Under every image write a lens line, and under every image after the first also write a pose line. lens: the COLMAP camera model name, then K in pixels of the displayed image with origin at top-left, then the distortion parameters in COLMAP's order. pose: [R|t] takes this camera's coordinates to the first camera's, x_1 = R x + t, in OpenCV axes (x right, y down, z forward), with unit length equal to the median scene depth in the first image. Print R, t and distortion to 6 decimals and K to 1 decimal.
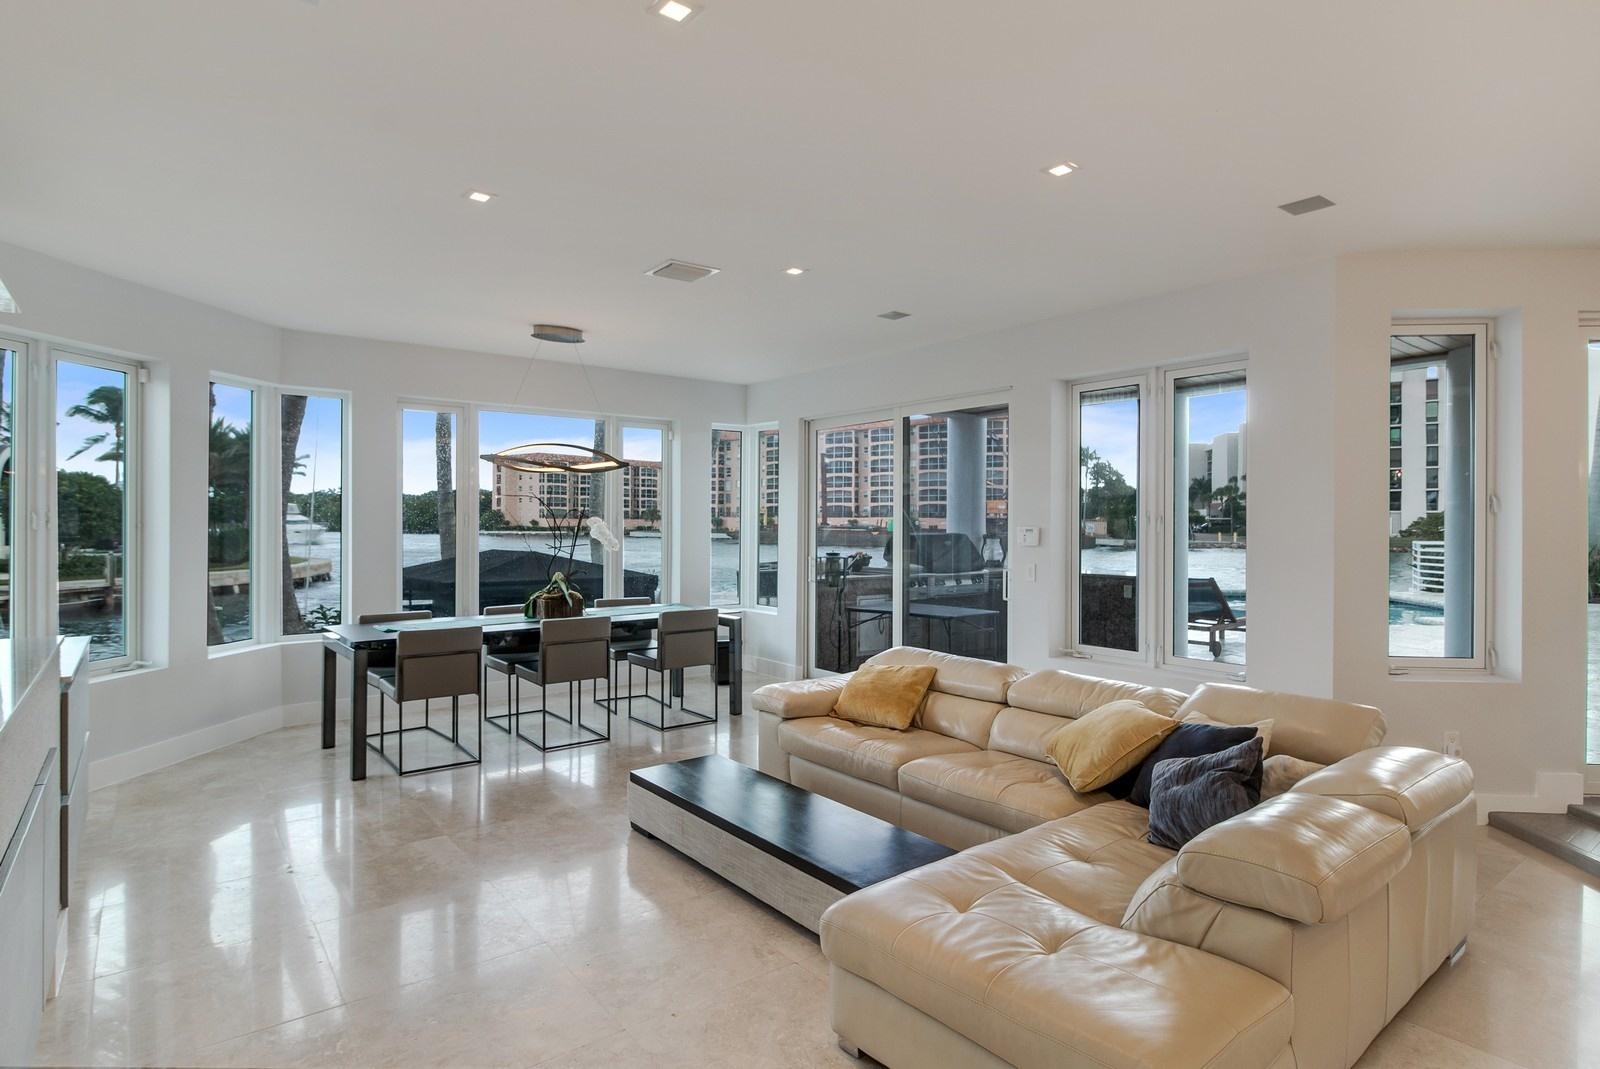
lens RADIAL K [[849.2, 0, 800.0], [0, 849.2, 534.5], [0, 0, 1]] dist [0.001019, 0.000394]
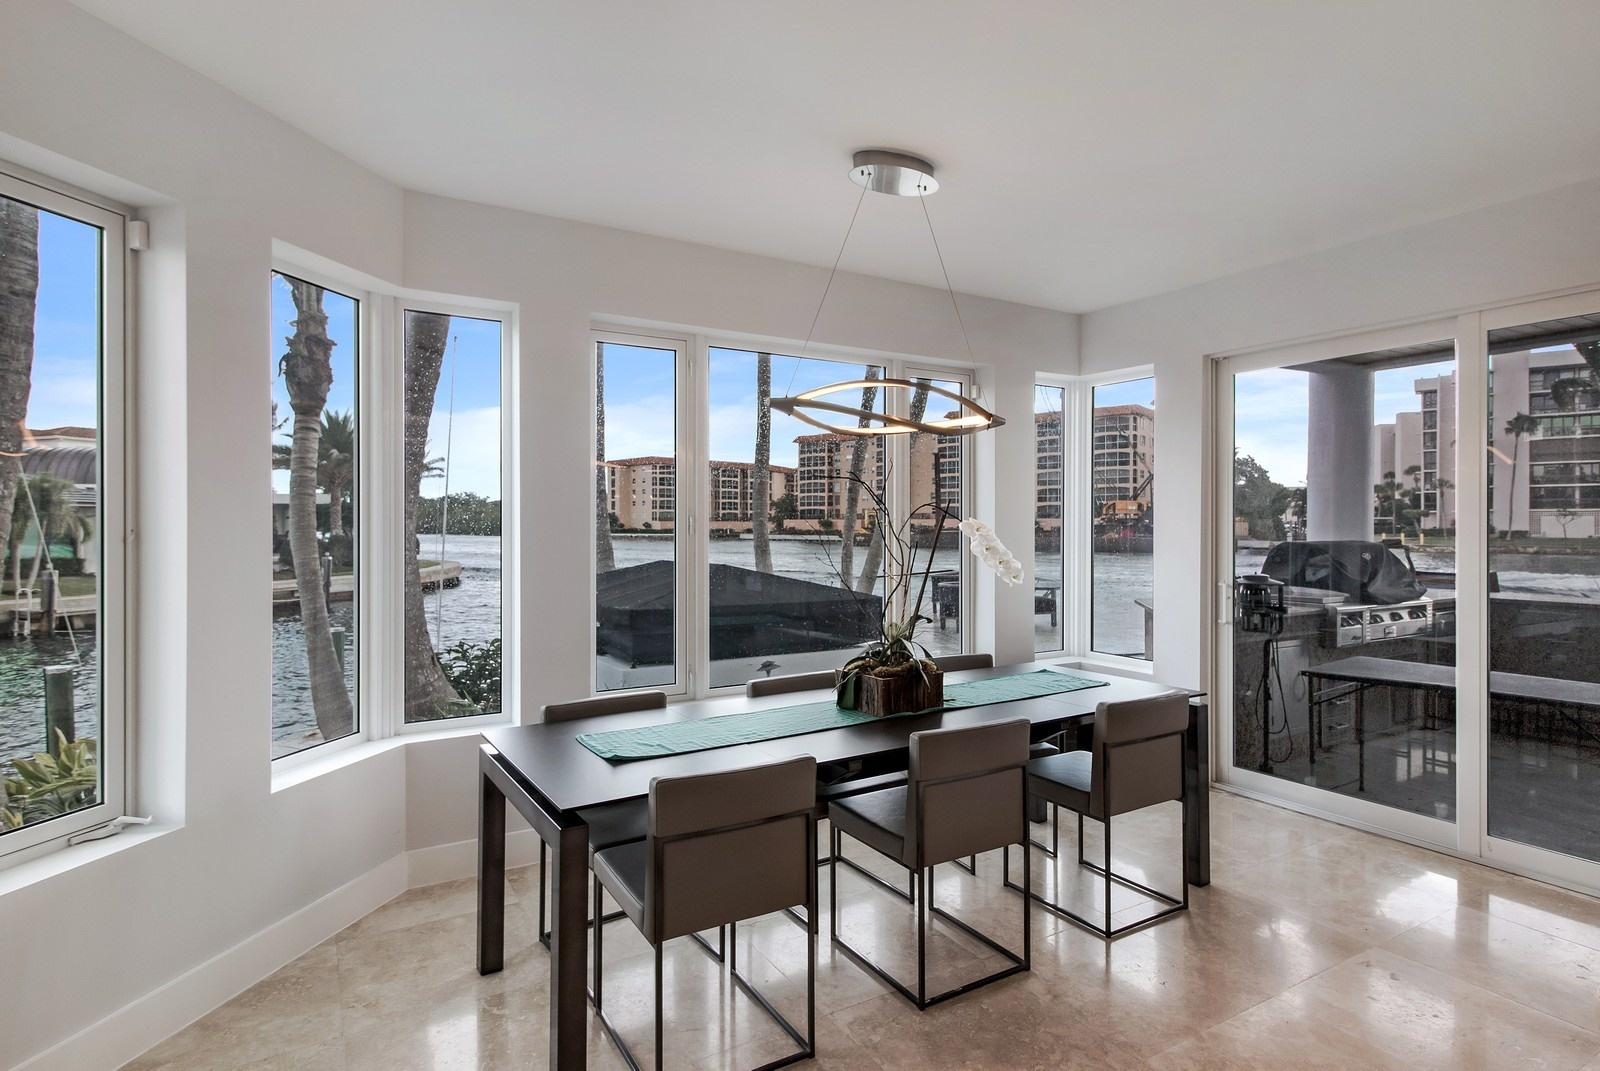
lens RADIAL K [[849.2, 0, 800.0], [0, 849.2, 535.5], [0, 0, 1]] dist [0.001019, 0.000394]
pose [[0.992513, -0.002301, -0.122118, -0.197215], [0.002183, 0.999997, -0.001098, -0.007135], [0.122120, 0.000823, 0.992515, 0.331225]]
